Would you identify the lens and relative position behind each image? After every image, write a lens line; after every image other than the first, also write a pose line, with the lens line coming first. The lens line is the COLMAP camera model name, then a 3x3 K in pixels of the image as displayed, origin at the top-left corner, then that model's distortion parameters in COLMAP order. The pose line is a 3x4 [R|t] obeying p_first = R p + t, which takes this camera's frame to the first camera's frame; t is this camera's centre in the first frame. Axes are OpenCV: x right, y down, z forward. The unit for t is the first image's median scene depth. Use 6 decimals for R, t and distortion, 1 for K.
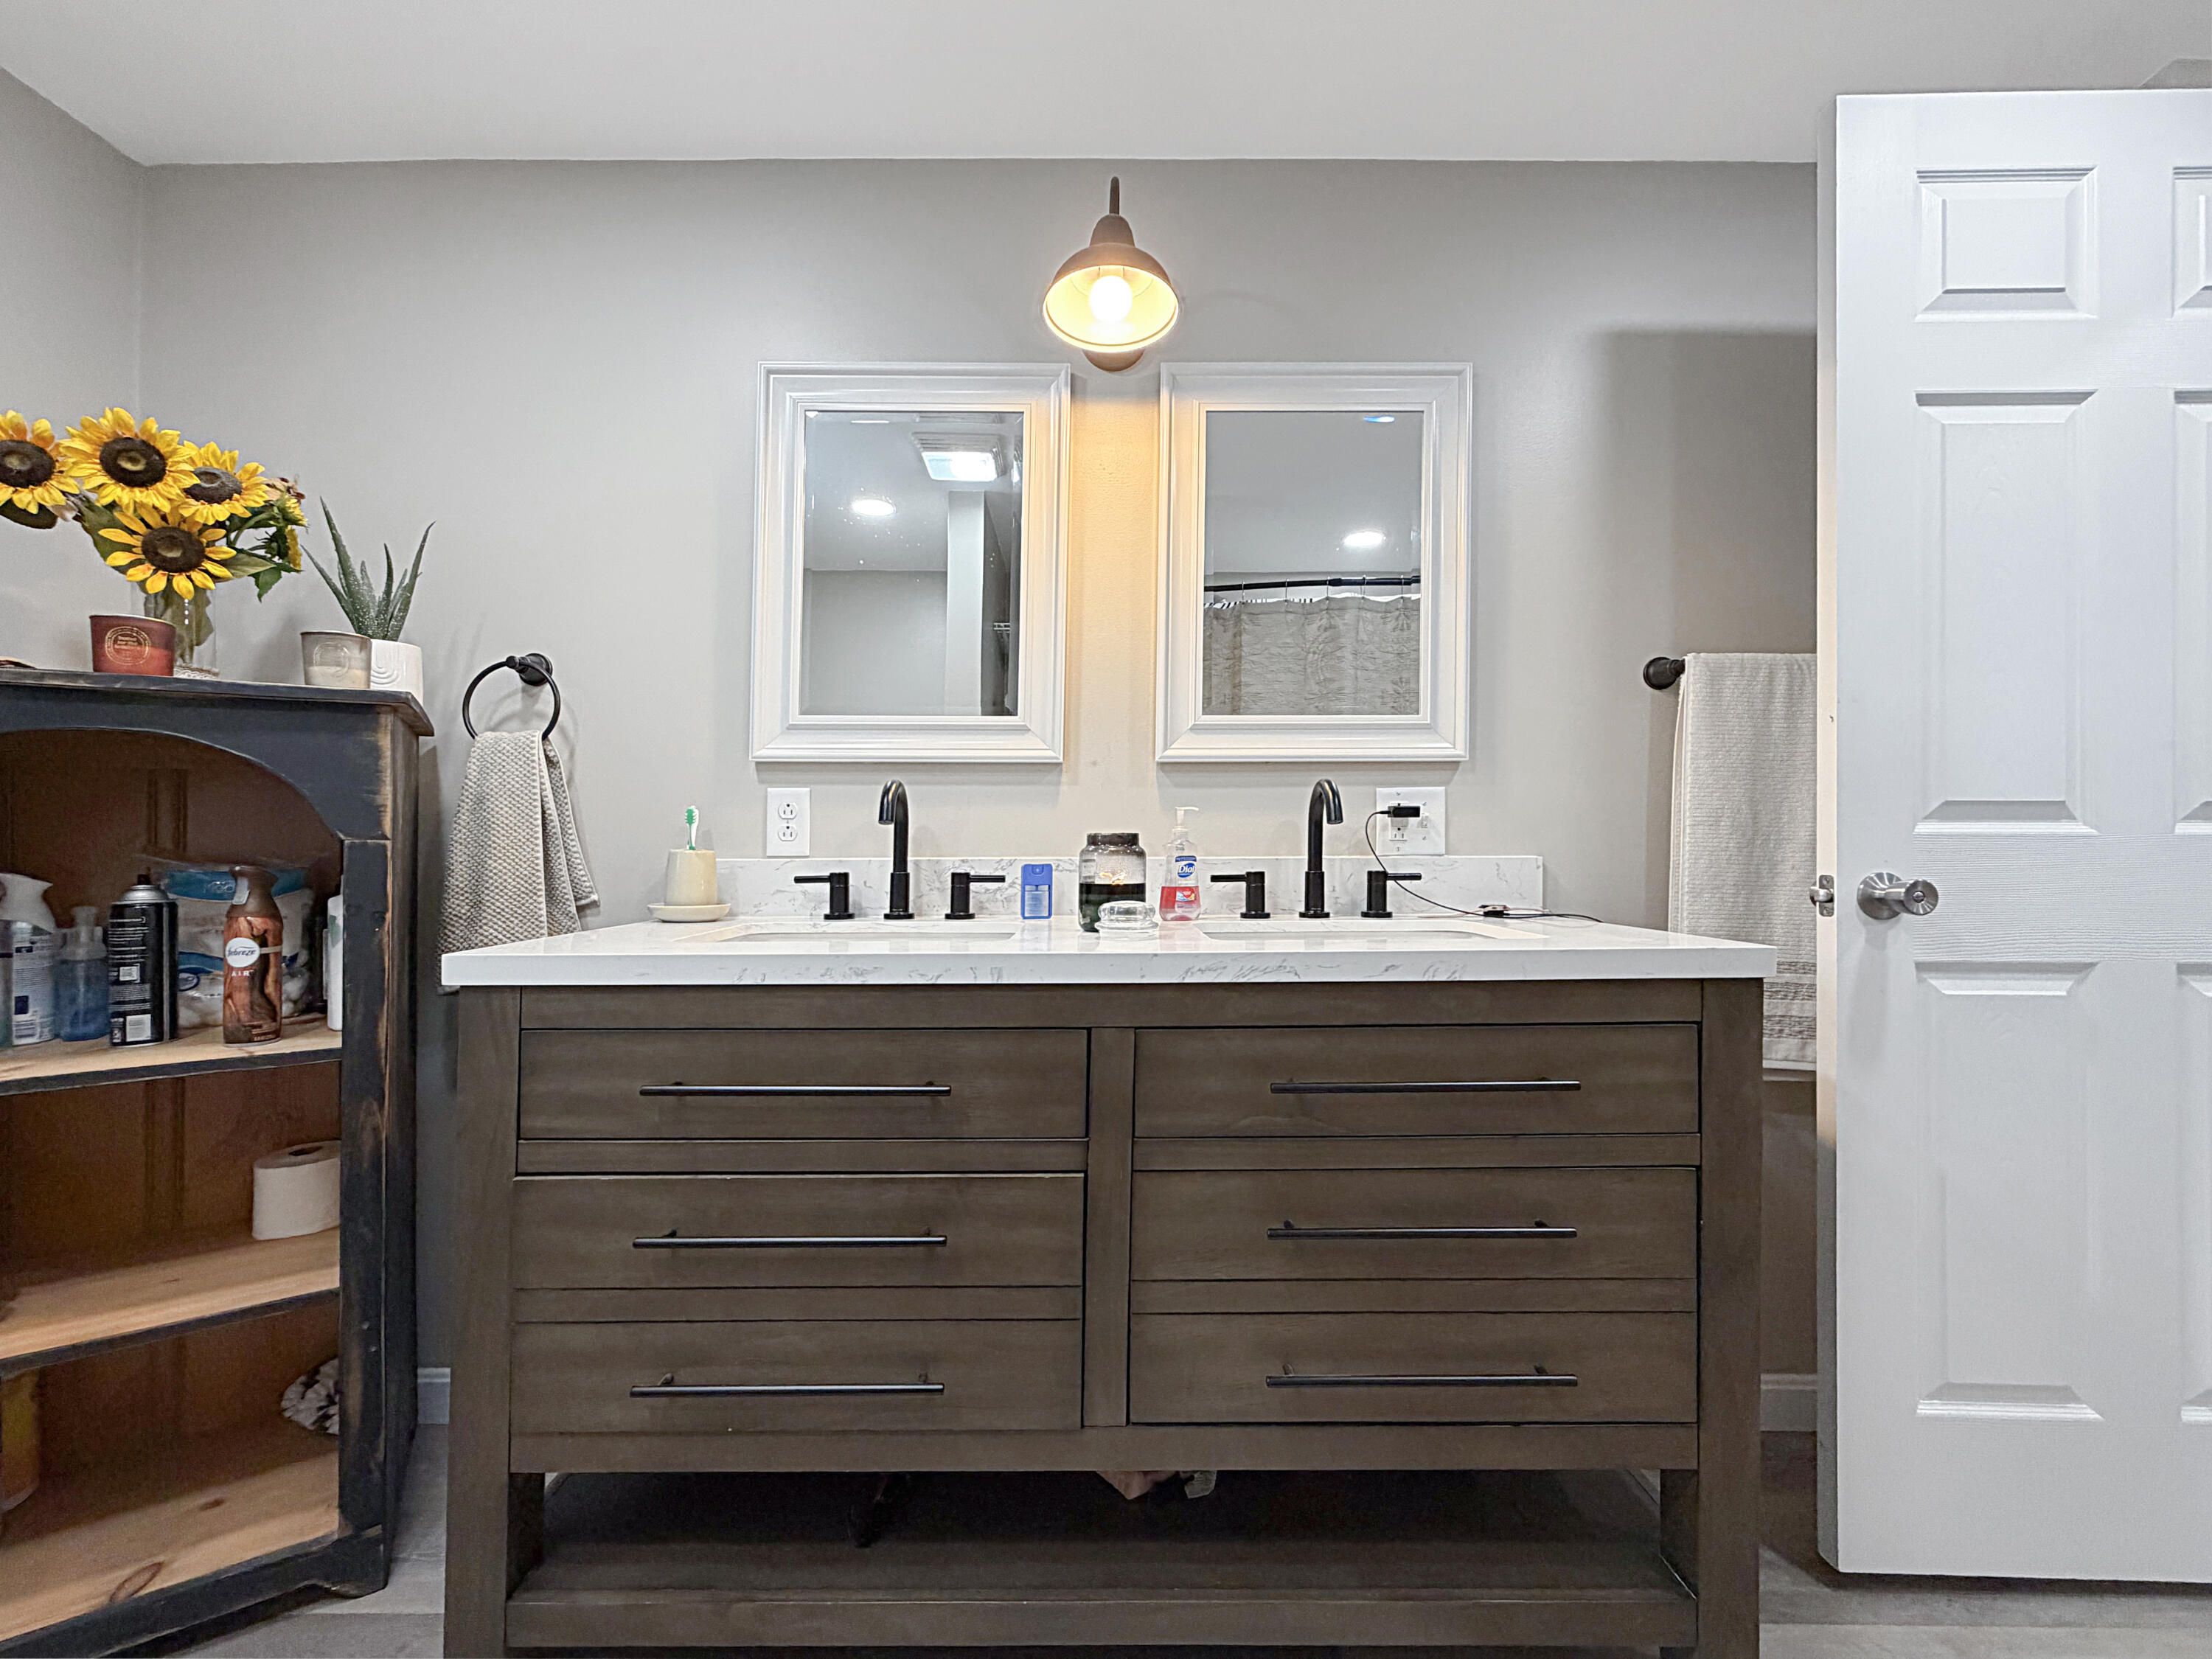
lens RADIAL K [[890.6, 0, 1102.7], [0, 890.6, 820.0], [0, 0, 1]] dist [-0.000318, -0.000082]
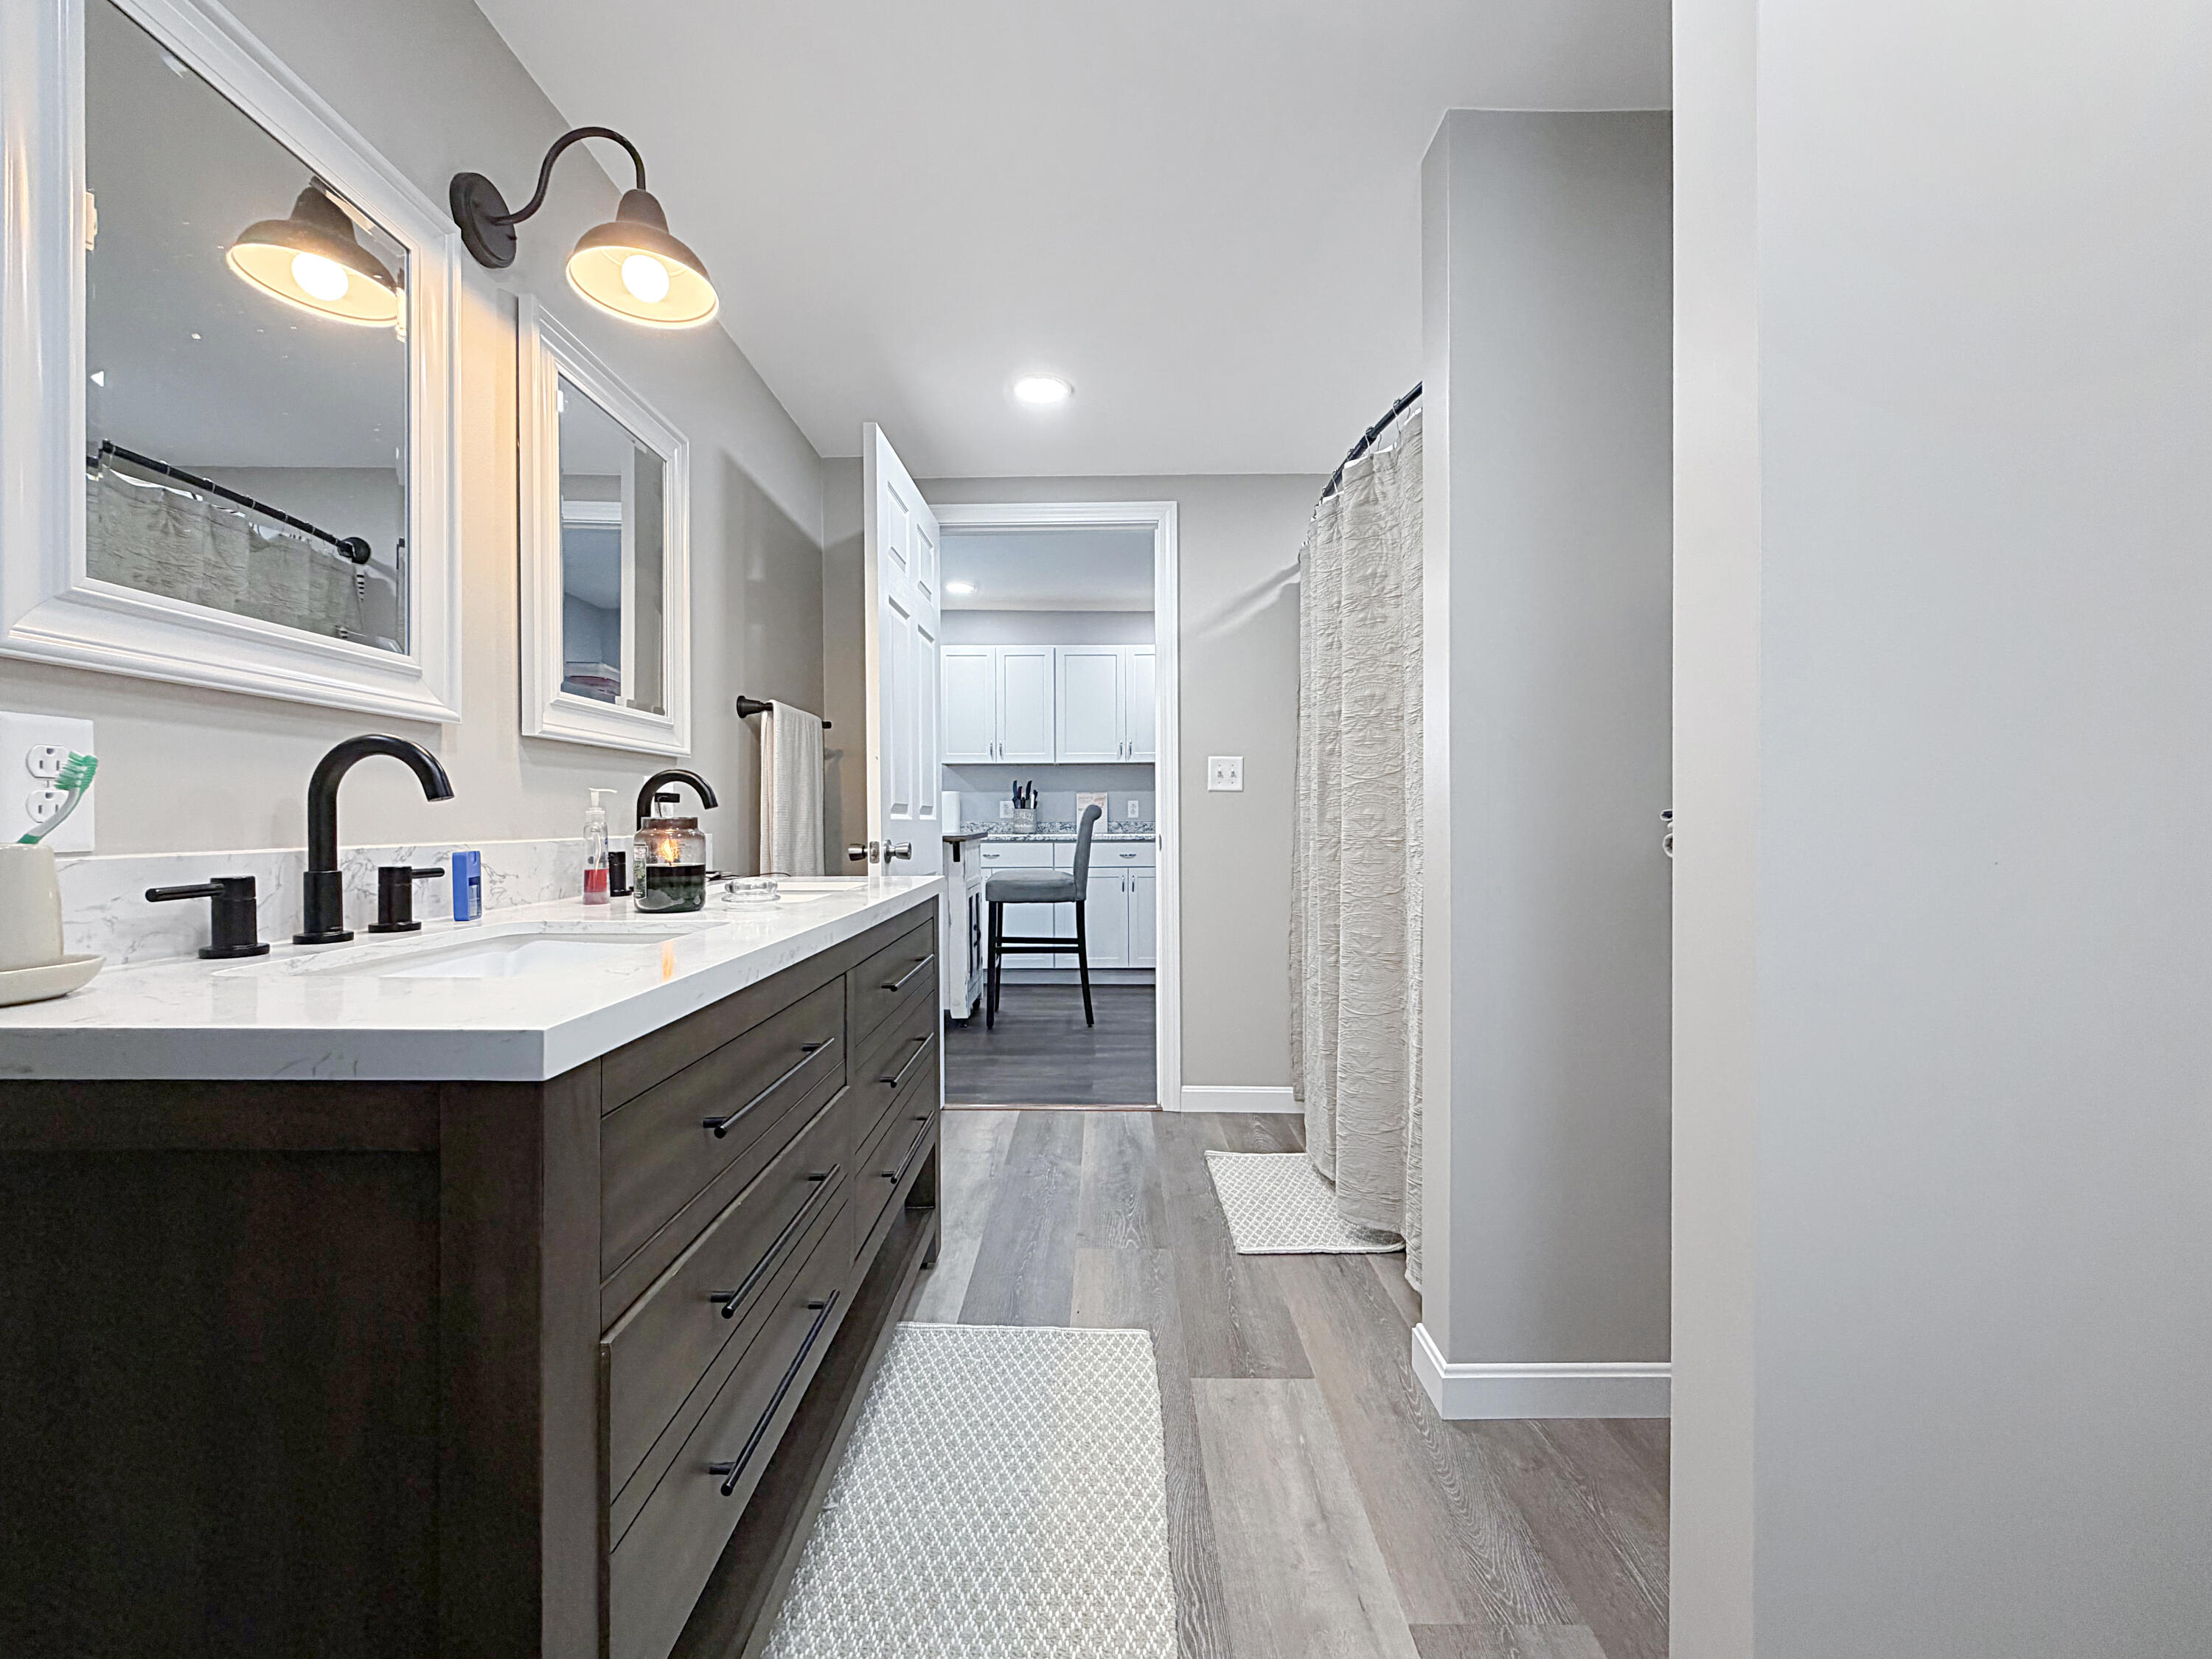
lens RADIAL K [[890.6, 0, 1102.7], [0, 890.6, 820.0], [0, 0, 1]] dist [-0.000318, -0.000082]
pose [[-0.007260, 0.002535, 0.999970, -0.884196], [-0.038214, 0.999266, -0.002811, 0.001130], [-0.999243, -0.038234, -0.007158, 0.436279]]
